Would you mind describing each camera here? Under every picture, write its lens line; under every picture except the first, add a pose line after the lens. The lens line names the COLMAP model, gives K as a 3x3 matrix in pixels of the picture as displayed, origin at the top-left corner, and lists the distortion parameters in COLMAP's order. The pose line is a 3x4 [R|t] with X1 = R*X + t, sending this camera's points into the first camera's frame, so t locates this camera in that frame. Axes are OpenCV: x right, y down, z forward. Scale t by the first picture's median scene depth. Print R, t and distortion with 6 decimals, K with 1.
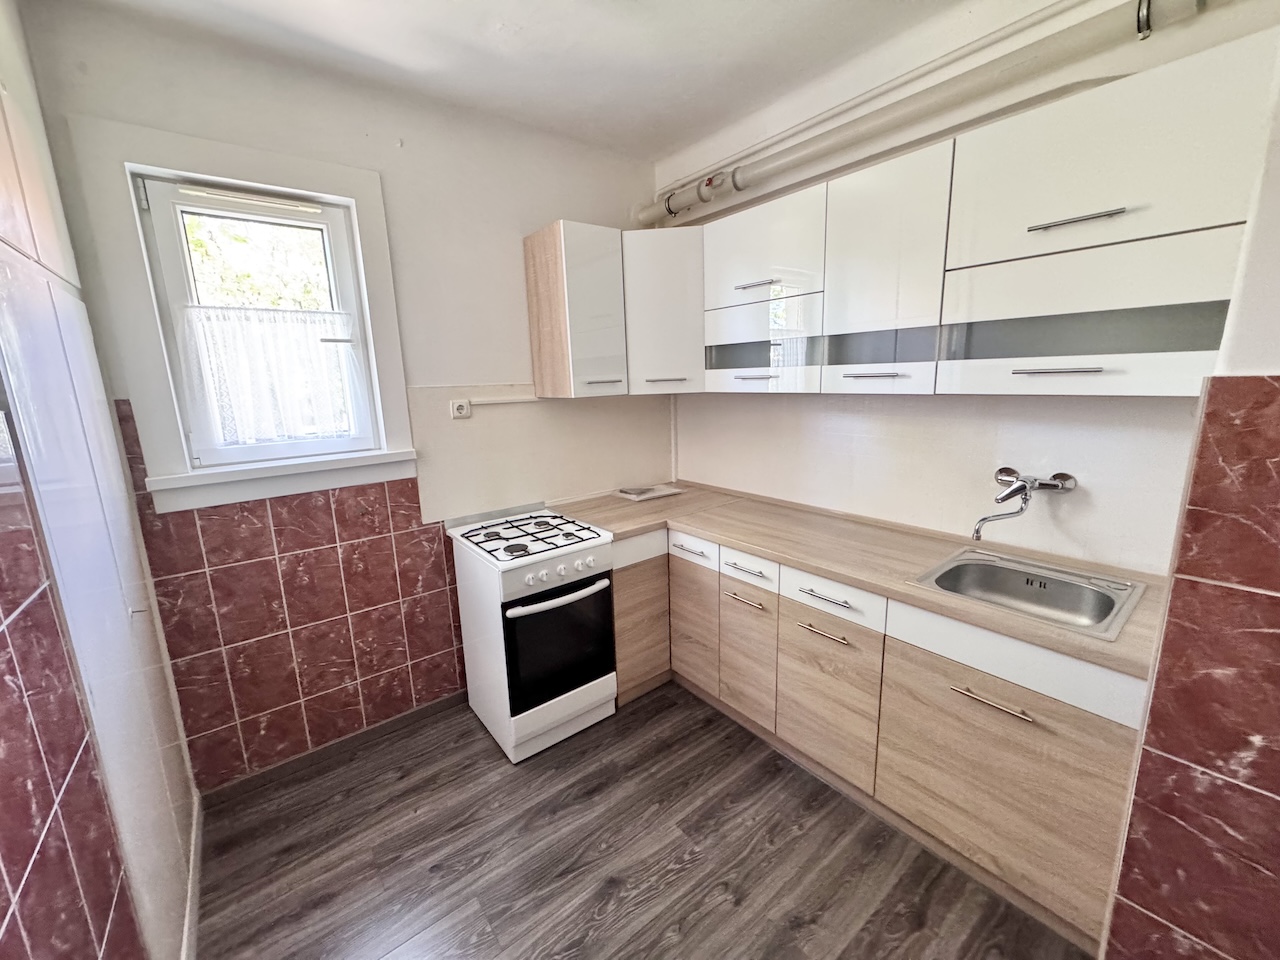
lens RADIAL K [[509.6, 0, 641.5], [0, 509.6, 479.3], [0, 0, 1]] dist [-0.005274, 0.001379]
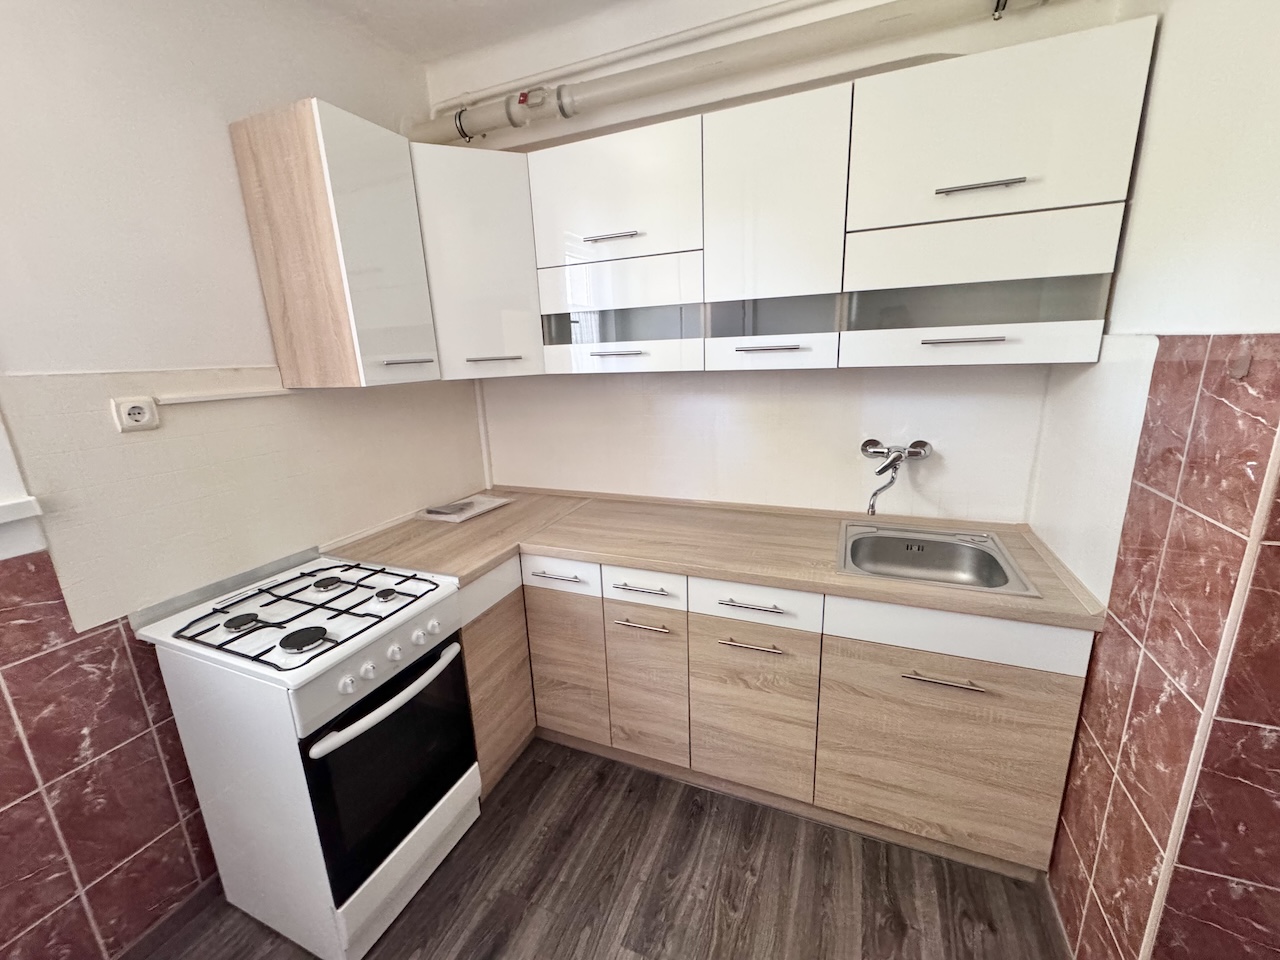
lens RADIAL K [[509.6, 0, 640.8], [0, 509.6, 478.4], [0, 0, 1]] dist [-0.005274, 0.001379]
pose [[0.874346, -0.118003, 0.470738, -0.159489], [0.106654, 0.992996, 0.050821, -0.041038], [-0.473438, 0.005771, 0.880808, 0.278109]]
